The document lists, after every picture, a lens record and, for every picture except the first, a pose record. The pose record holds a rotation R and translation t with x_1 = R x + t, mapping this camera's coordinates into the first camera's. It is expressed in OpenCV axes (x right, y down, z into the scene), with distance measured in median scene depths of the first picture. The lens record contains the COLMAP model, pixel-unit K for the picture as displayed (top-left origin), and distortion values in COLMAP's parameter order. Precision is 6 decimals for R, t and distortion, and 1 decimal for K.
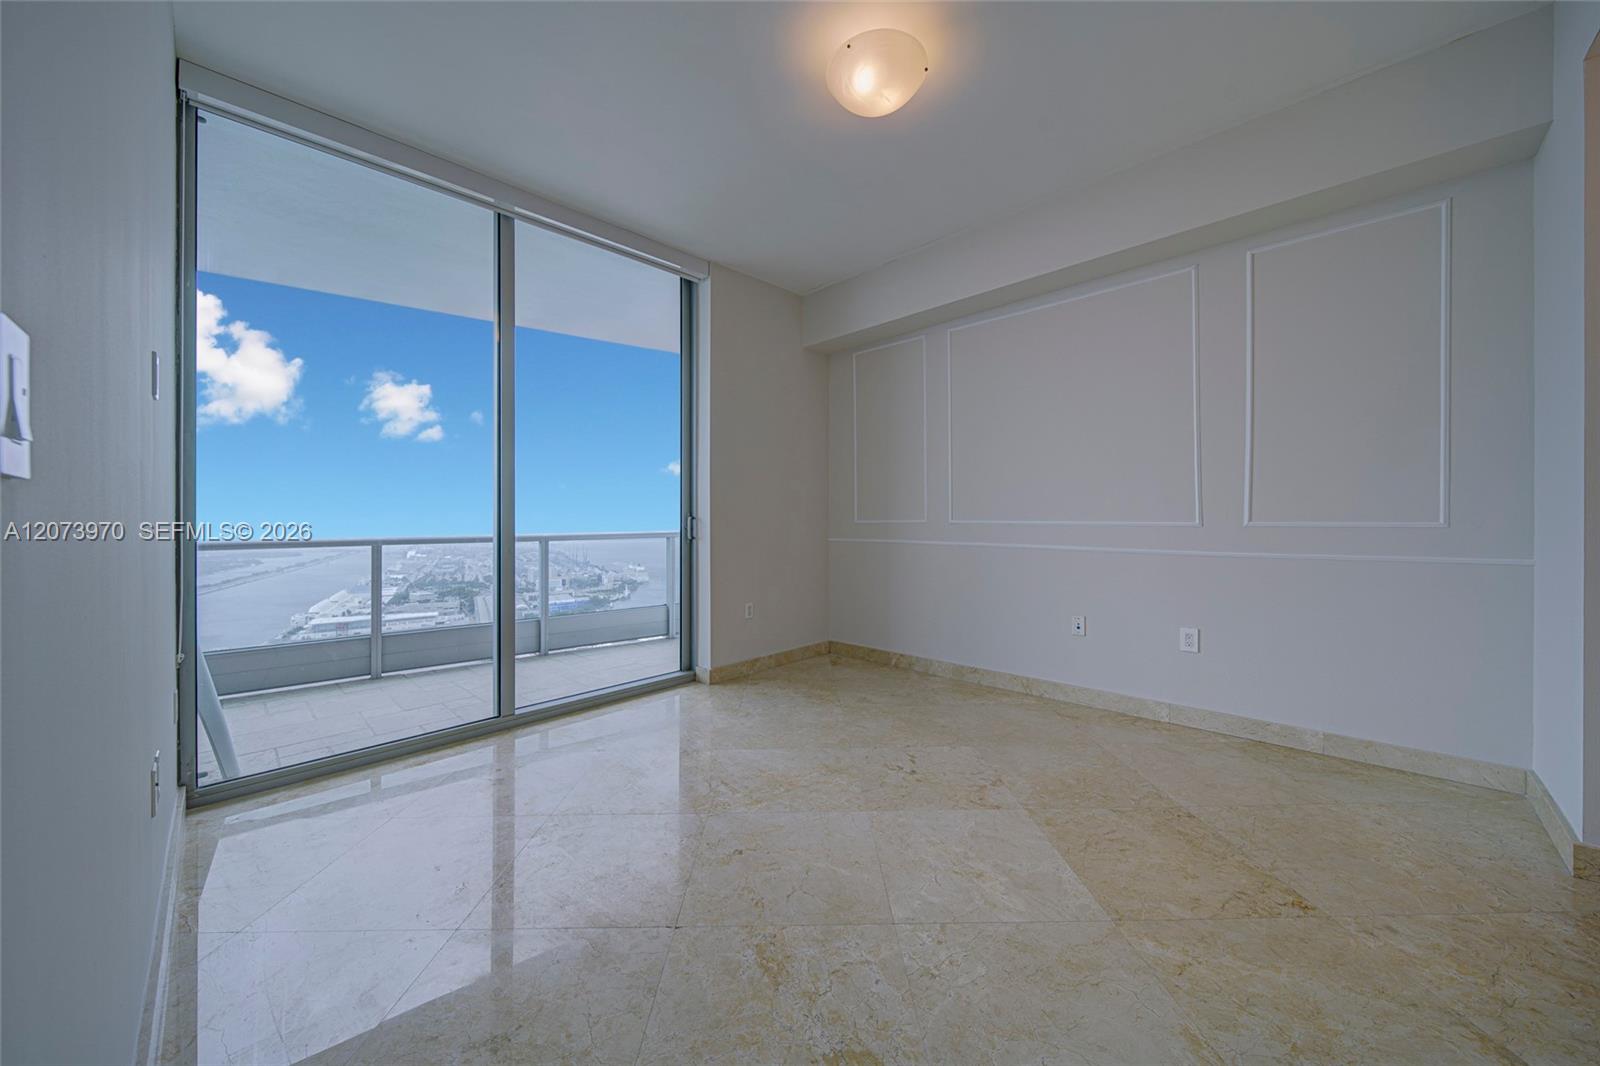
lens RADIAL K [[565.0, 0, 801.5], [0, 565.0, 513.8], [0, 0, 1]] dist [0.001203, -0.001508]
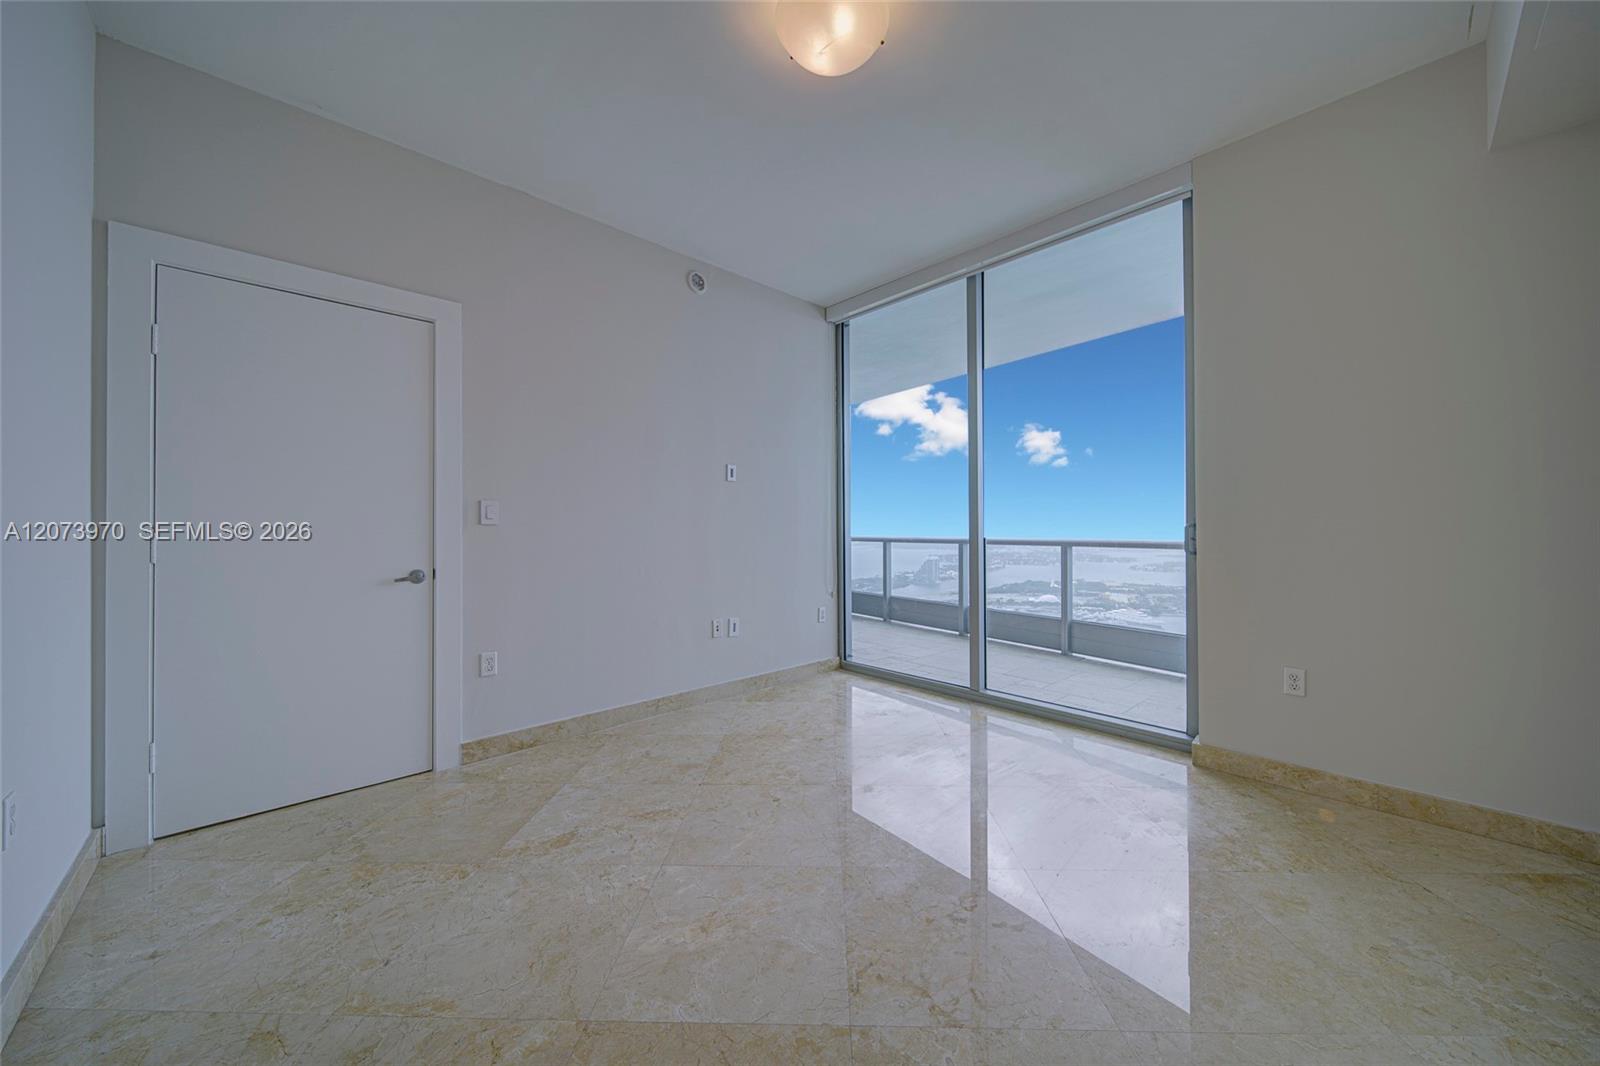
lens RADIAL K [[565.0, 0, 806.0], [0, 565.0, 511.0], [0, 0, 1]] dist [0.001203, -0.001508]
pose [[-0.037789, -0.020388, -0.999078, 0.725964], [0.016662, 0.999640, -0.021029, -0.004484], [0.999147, -0.017441, -0.037436, 0.716159]]
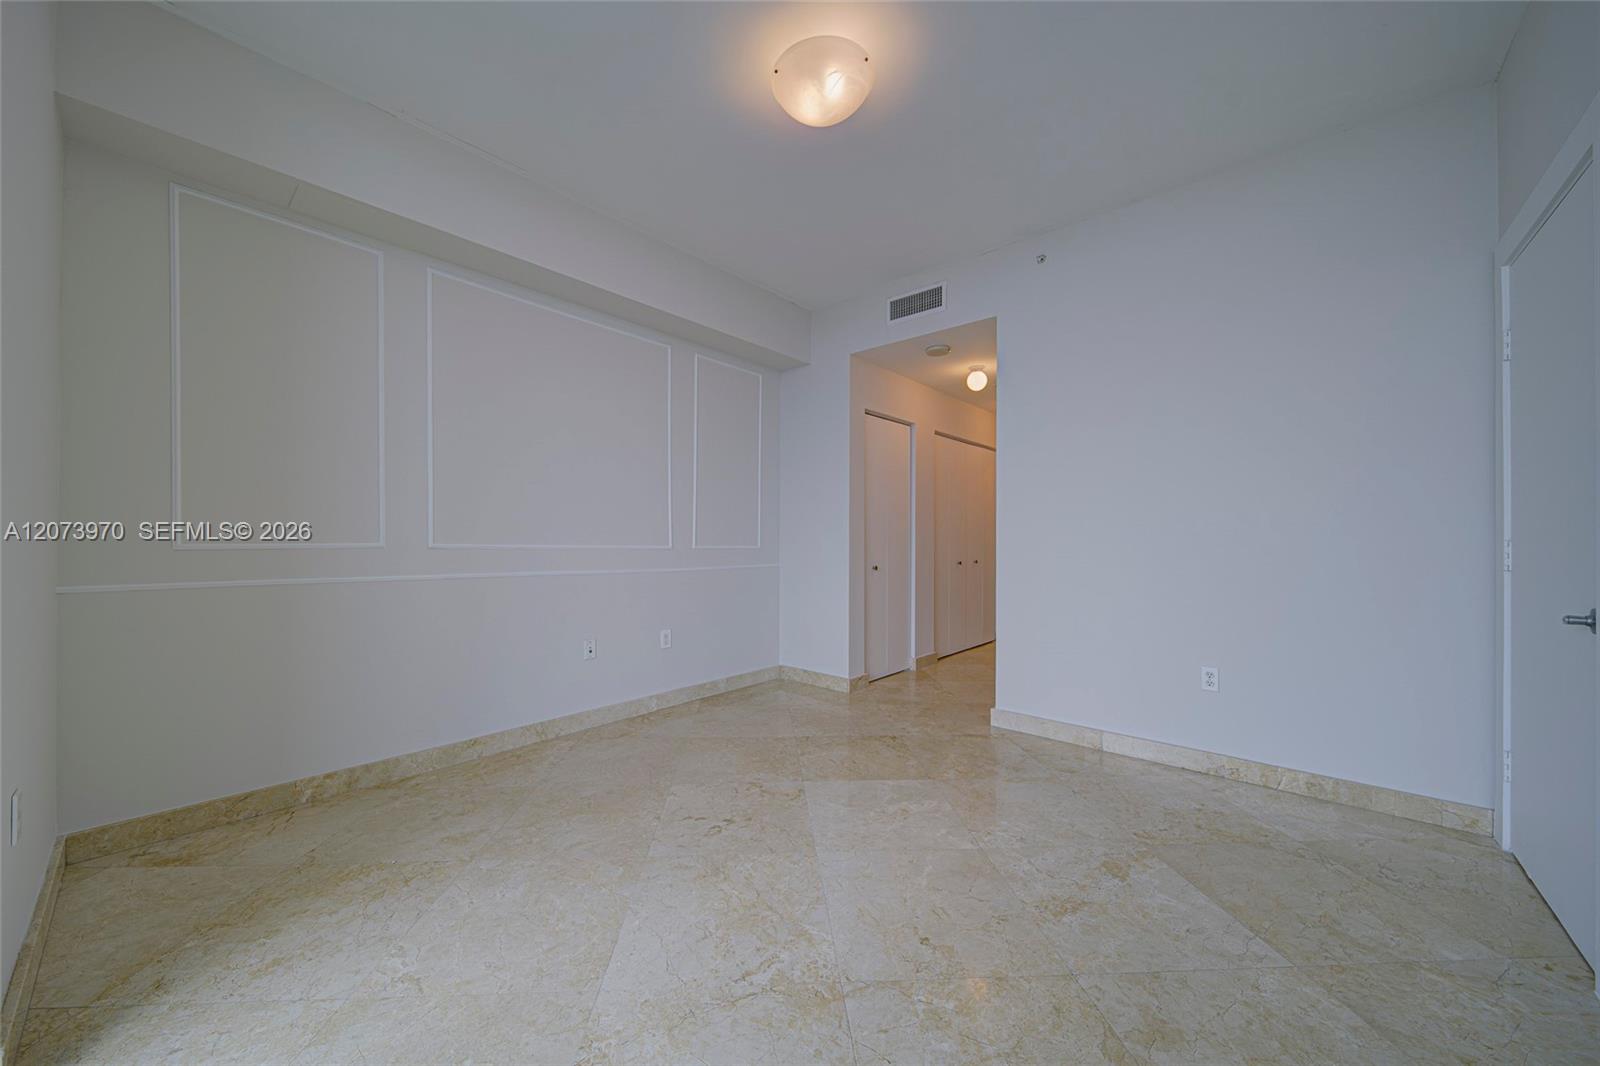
lens RADIAL K [[565.0, 0, 784.3], [0, 565.0, 537.6], [0, 0, 1]] dist [0.001203, -0.001508]
pose [[-0.033799, 0.017103, 0.999282, -0.601332], [-0.012361, 0.999770, -0.017529, 0.014842], [-0.999352, -0.012944, -0.033580, 0.791168]]
